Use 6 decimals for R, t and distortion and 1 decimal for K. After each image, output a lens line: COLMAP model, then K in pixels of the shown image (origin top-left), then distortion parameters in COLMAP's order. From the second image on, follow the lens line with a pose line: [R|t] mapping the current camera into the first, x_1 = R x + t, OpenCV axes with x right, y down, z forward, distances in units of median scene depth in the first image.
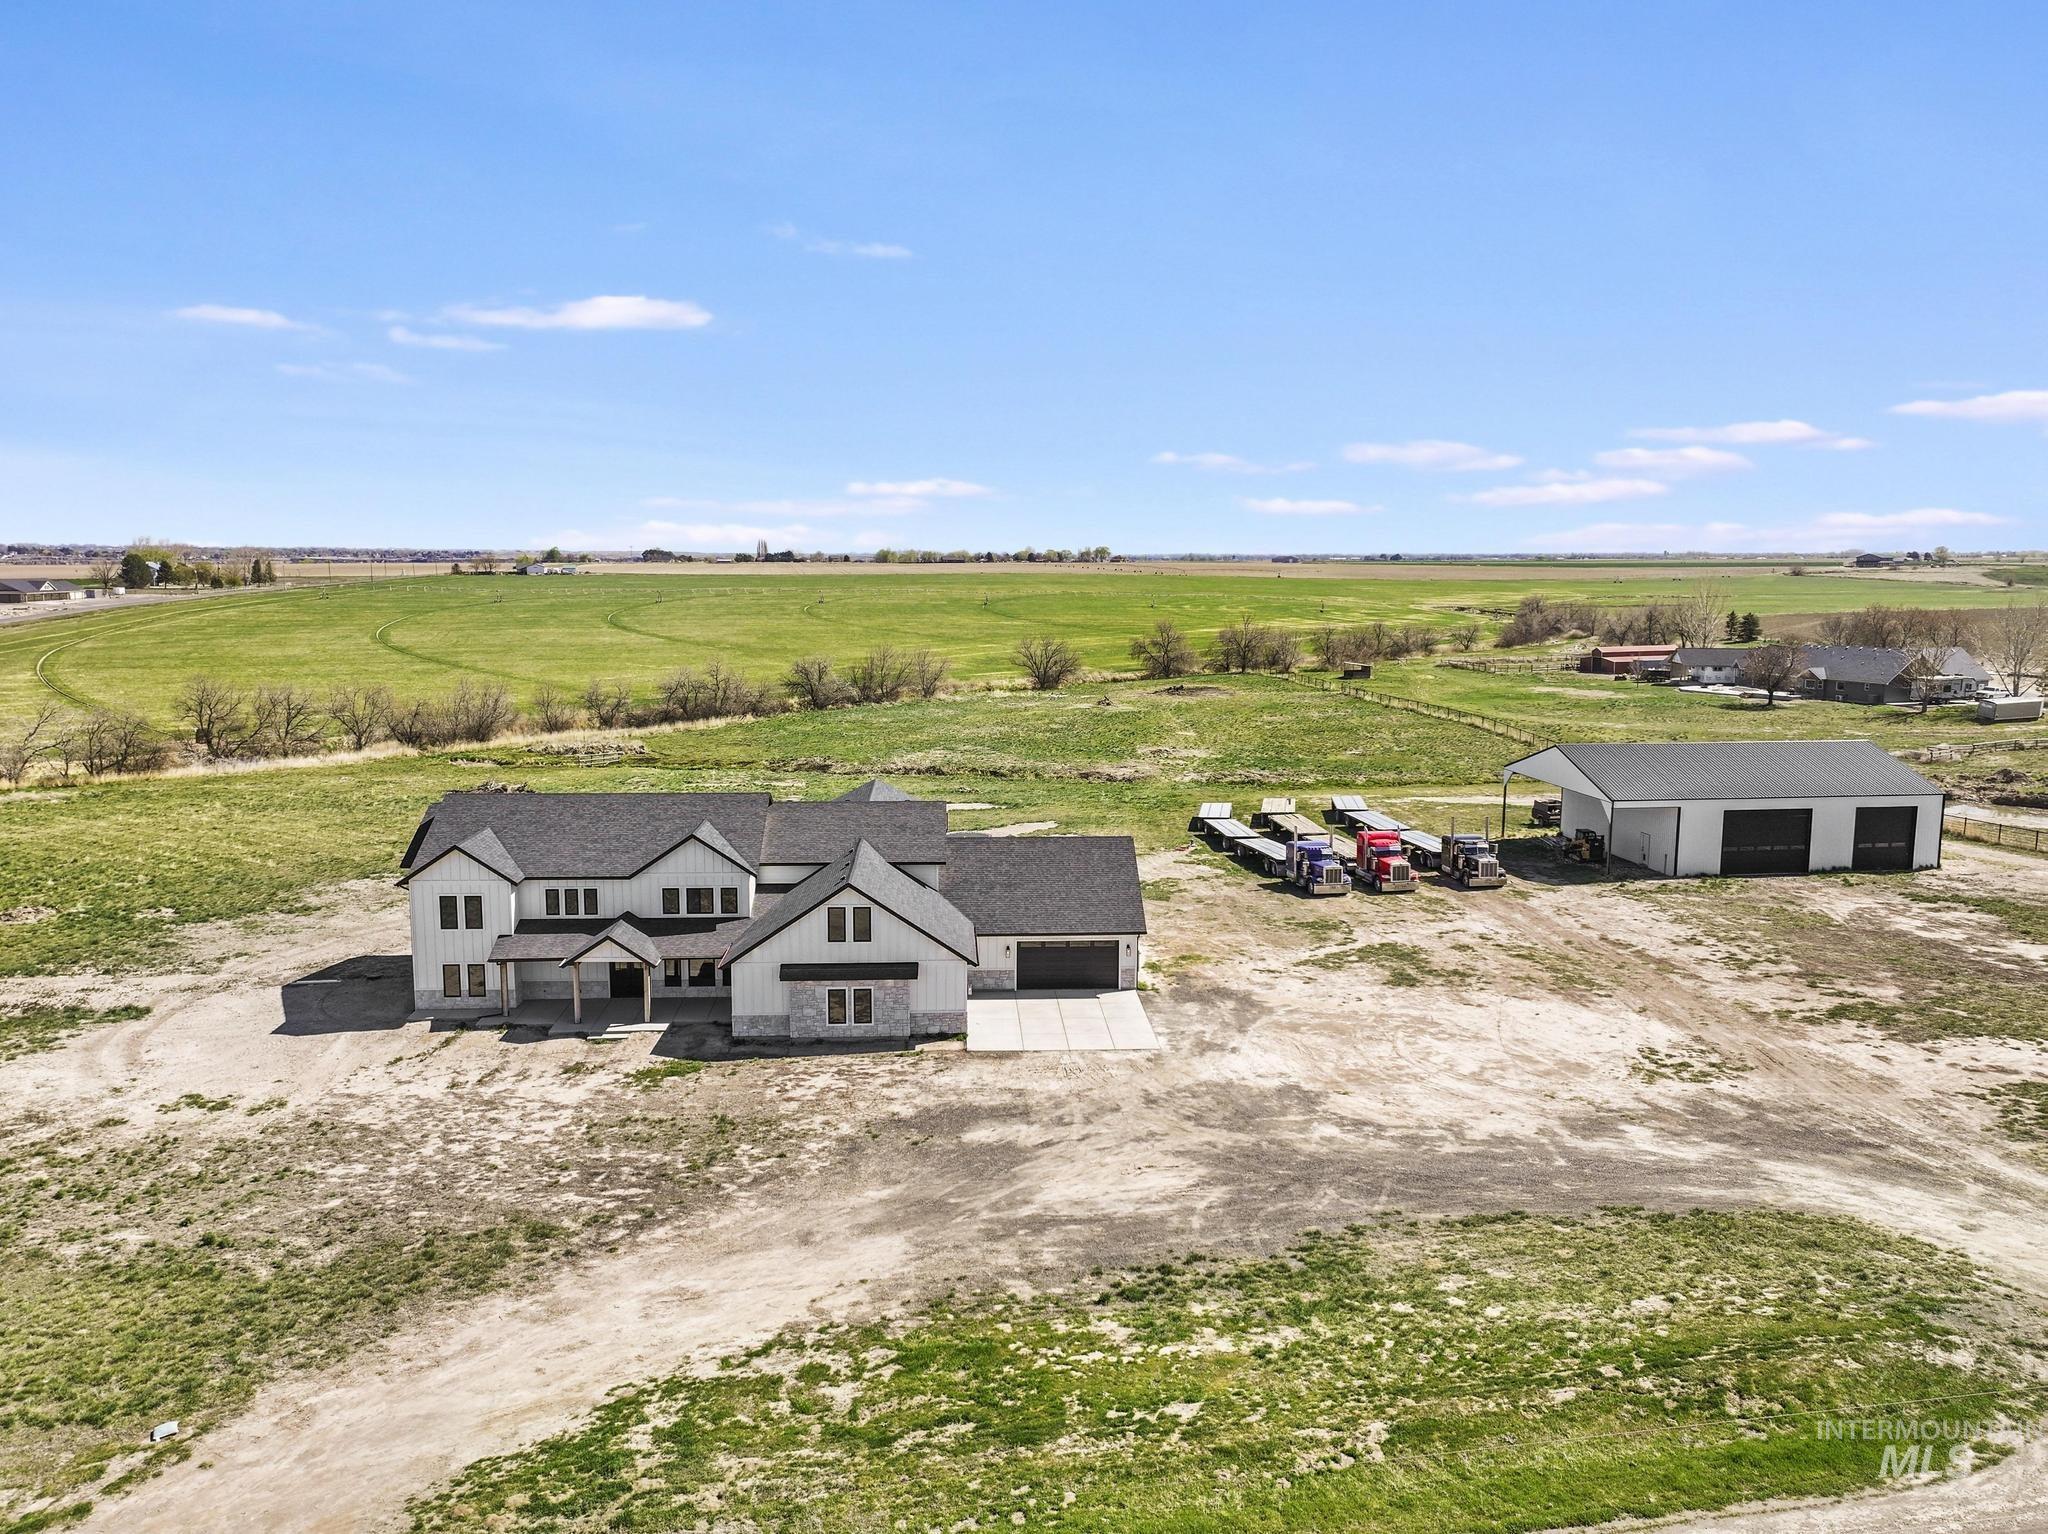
lens RADIAL K [[1474.3, 0, 1024.0], [0, 1474.3, 767.0], [0, 0, 1]] dist [0.006811, -0.003878]
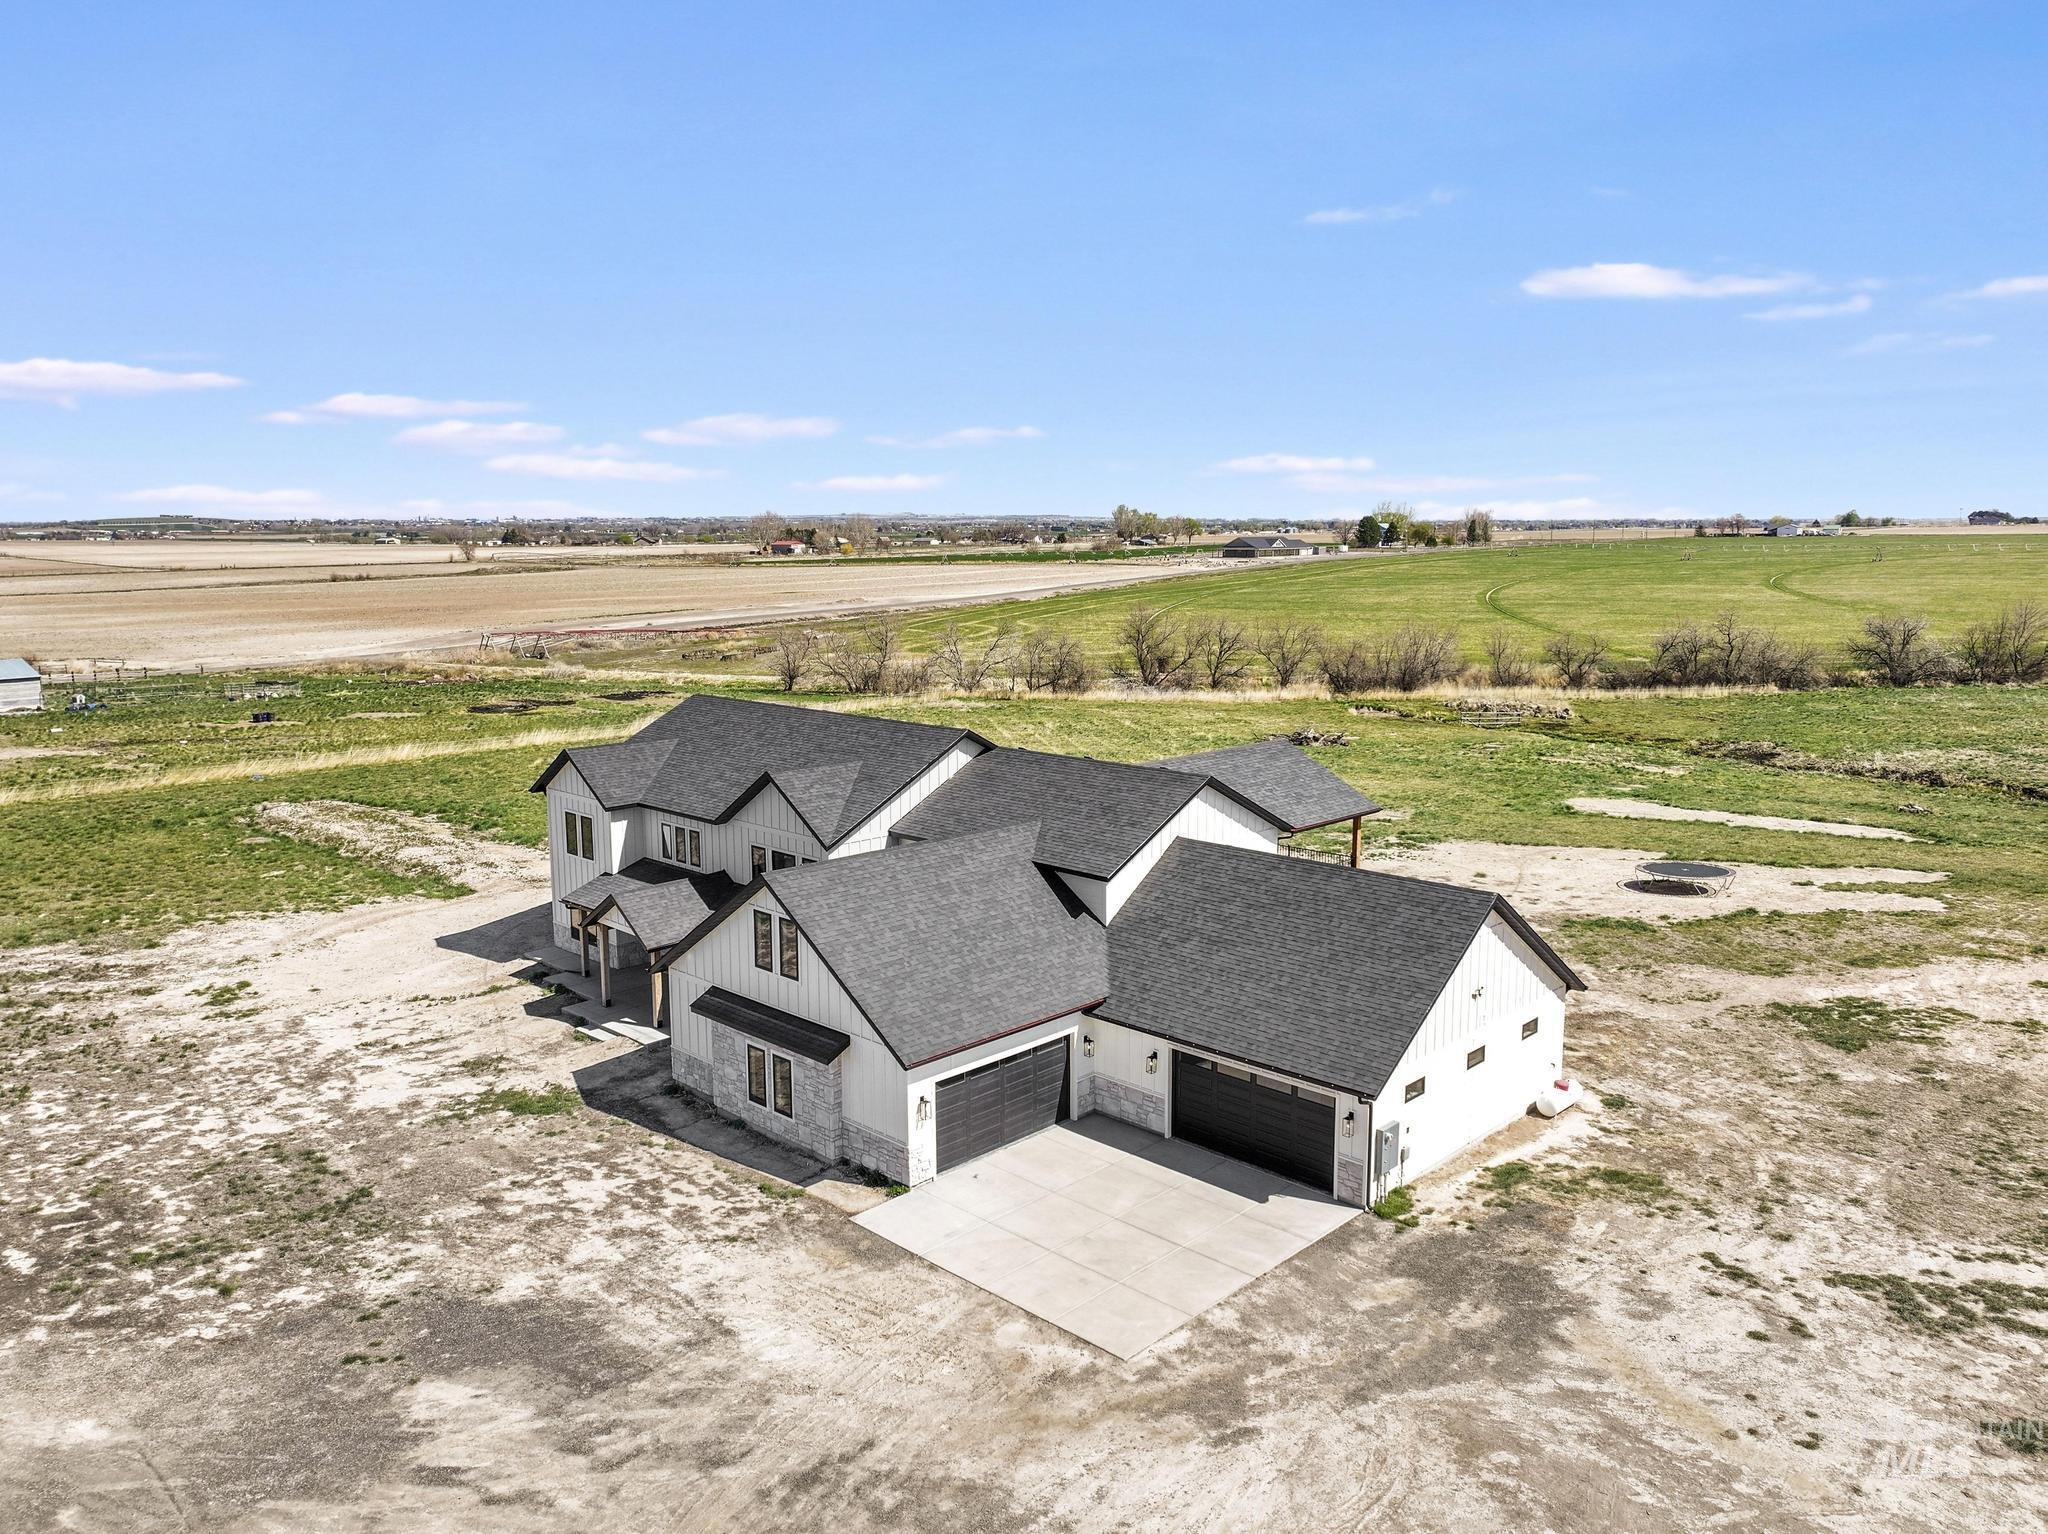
lens RADIAL K [[1471.9, 0, 1026.8], [0, 1471.9, 736.9], [0, 0, 1]] dist [0.003831, 0.003657]
pose [[0.674003, 0.094504, -0.732659, 0.379419], [-0.095165, 0.994627, 0.040749, -0.011191], [0.732573, 0.042259, 0.679375, 0.666753]]
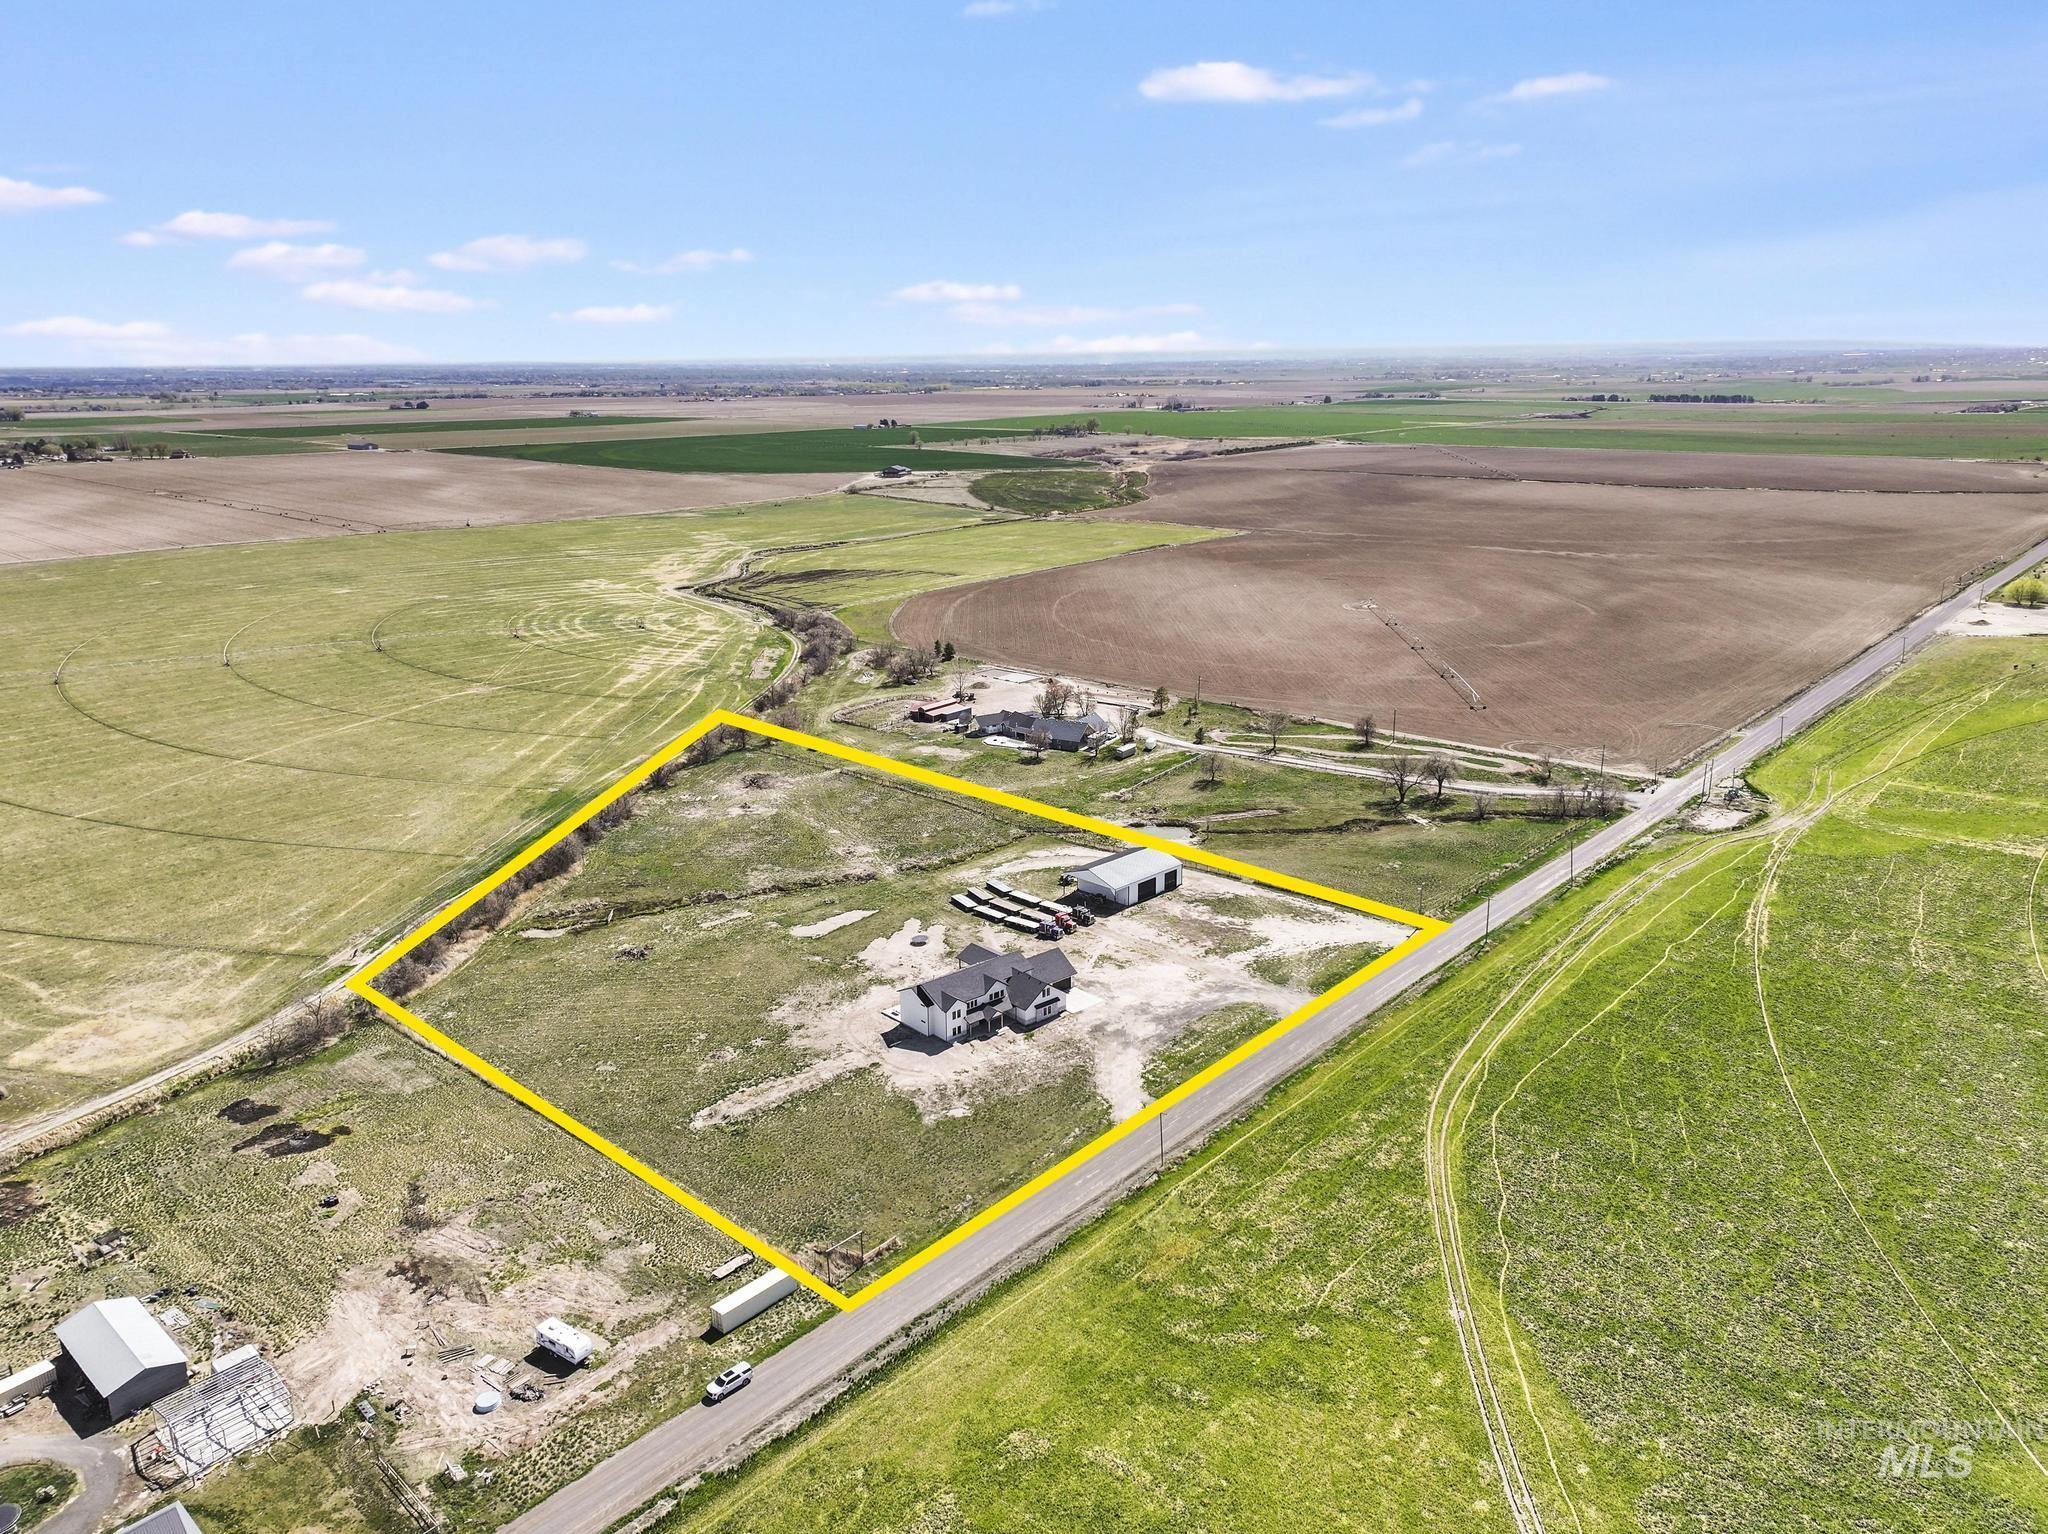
lens RADIAL K [[1436.0, 0, 1027.7], [0, 1436.0, 775.1], [0, 0, 1]] dist [0.006414, 0.002692]
pose [[0.786492, -0.173303, 0.592787, -2.533534], [0.091150, 0.981884, 0.166122, -1.216506], [-0.610837, -0.076621, 0.788040, -2.216485]]
